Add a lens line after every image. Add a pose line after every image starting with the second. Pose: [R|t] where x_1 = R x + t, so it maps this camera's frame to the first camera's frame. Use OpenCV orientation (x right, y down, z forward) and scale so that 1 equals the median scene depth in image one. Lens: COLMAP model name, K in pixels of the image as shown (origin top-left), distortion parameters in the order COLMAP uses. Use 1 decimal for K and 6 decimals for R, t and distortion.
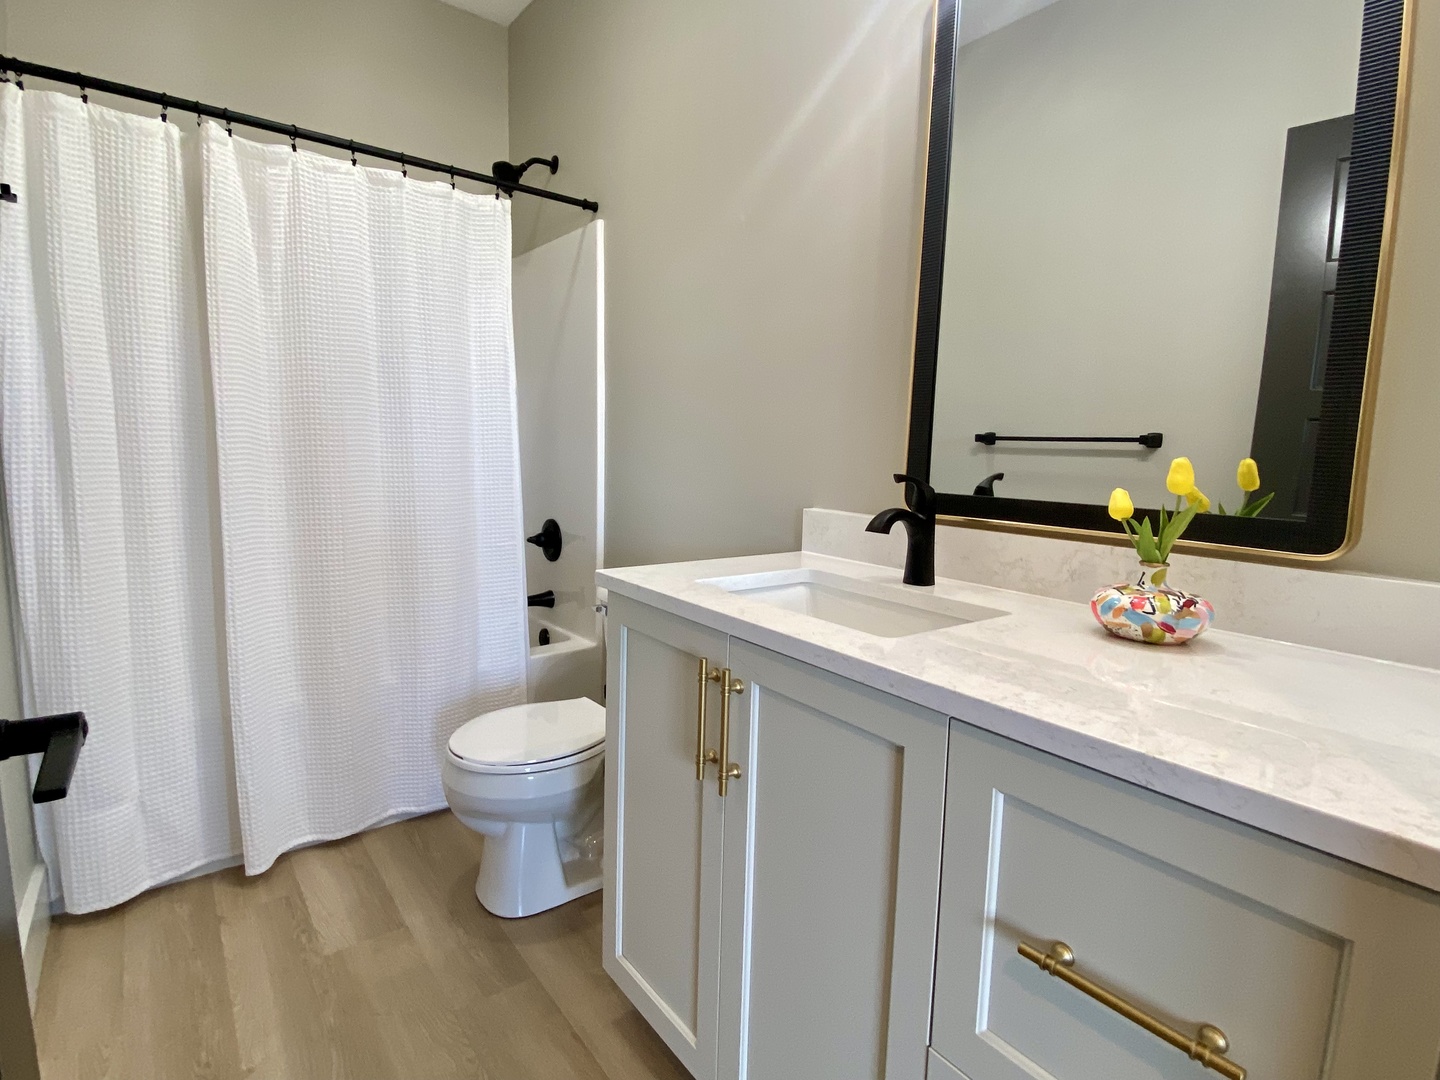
lens RADIAL K [[730.5, 0, 720.0], [0, 730.5, 540.0], [0, 0, 1]] dist [0.027203, -0.024972]
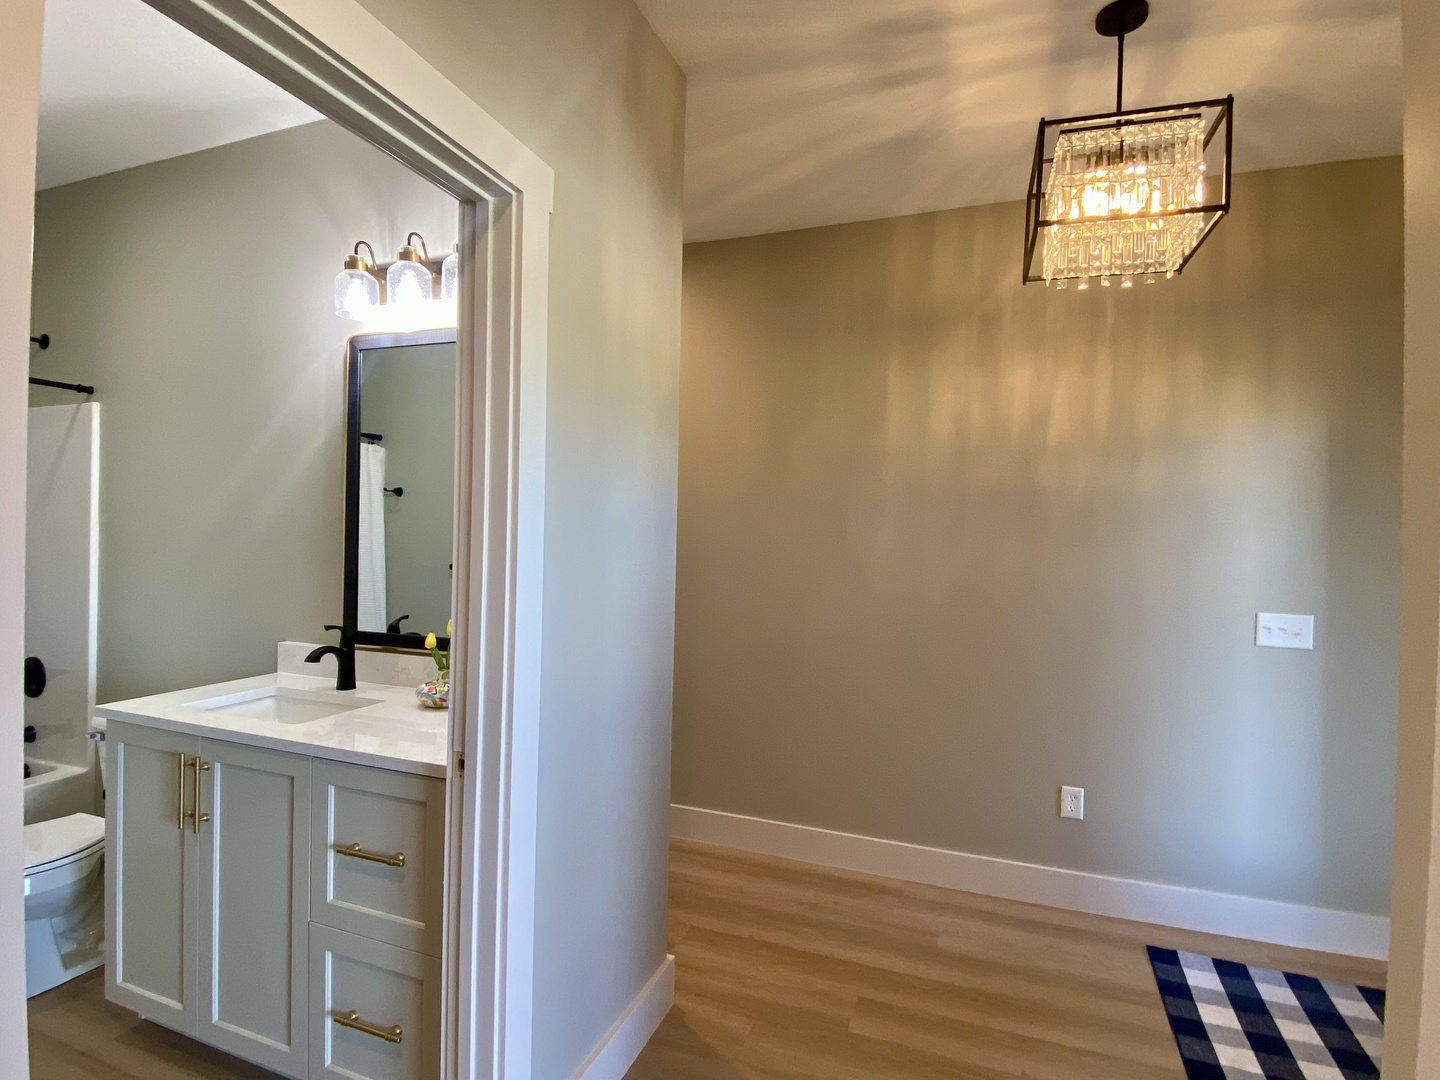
lens RADIAL K [[730.5, 0, 720.0], [0, 730.5, 540.0], [0, 0, 1]] dist [0.027203, -0.024972]
pose [[0.850117, -0.014949, 0.526382, 0.114378], [0.071047, 0.993713, -0.086521, -0.069871], [-0.521779, 0.110951, 0.845835, -0.878400]]
